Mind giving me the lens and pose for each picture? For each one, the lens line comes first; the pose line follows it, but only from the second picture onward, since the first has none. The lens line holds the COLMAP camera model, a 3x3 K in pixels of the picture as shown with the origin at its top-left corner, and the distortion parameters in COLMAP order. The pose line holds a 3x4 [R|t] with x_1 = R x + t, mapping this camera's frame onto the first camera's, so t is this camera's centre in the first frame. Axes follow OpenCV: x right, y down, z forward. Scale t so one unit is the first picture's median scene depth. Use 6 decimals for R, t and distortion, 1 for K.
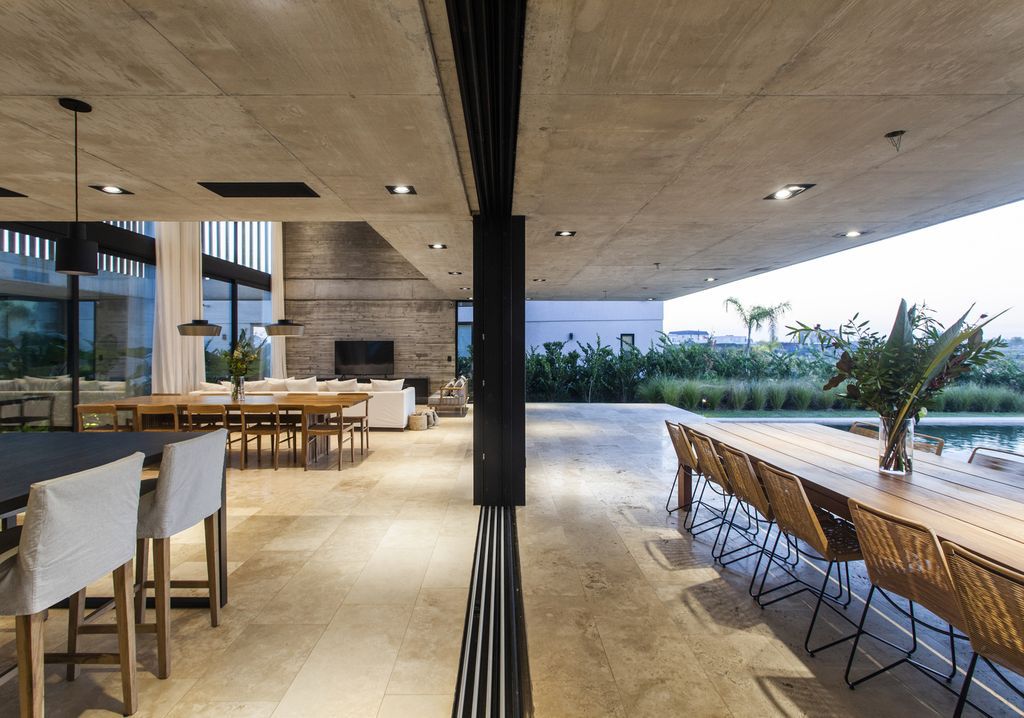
lens RADIAL K [[526.2, 0, 508.2], [0, 526.2, 355.5], [0, 0, 1]] dist [0.001550, -0.000107]
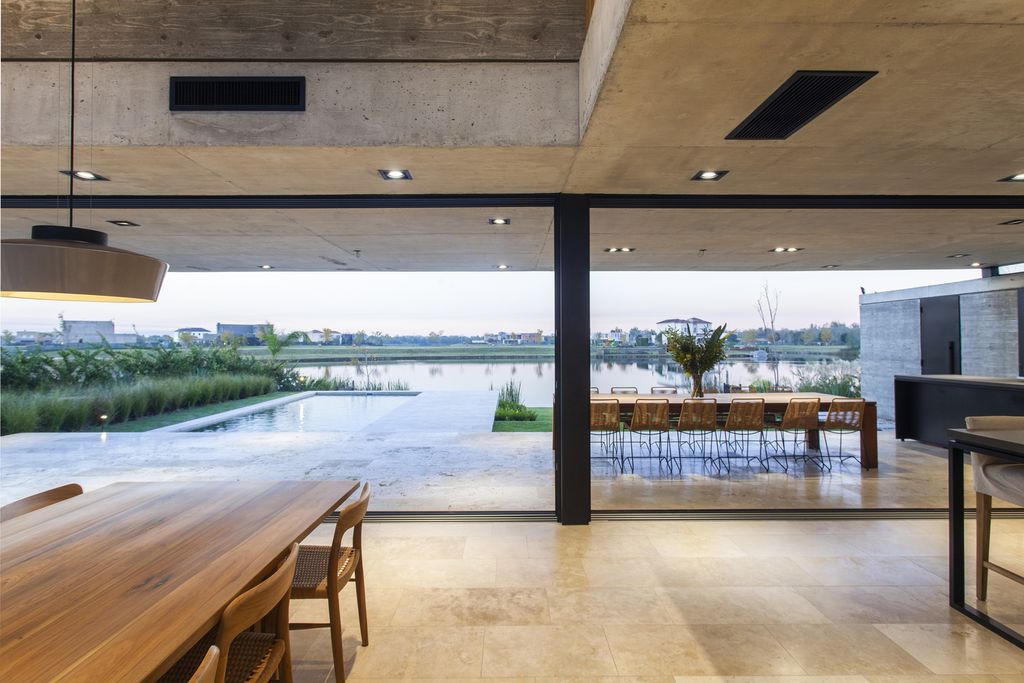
lens RADIAL K [[523.0, 0, 512.8], [0, 523.0, 337.1], [0, 0, 1]] dist [-0.001986, -0.000188]
pose [[-0.009547, 0.014189, 0.999854, -0.334525], [0.017610, 0.999747, -0.014019, -0.005529], [-0.999799, 0.017474, -0.009795, 0.404653]]
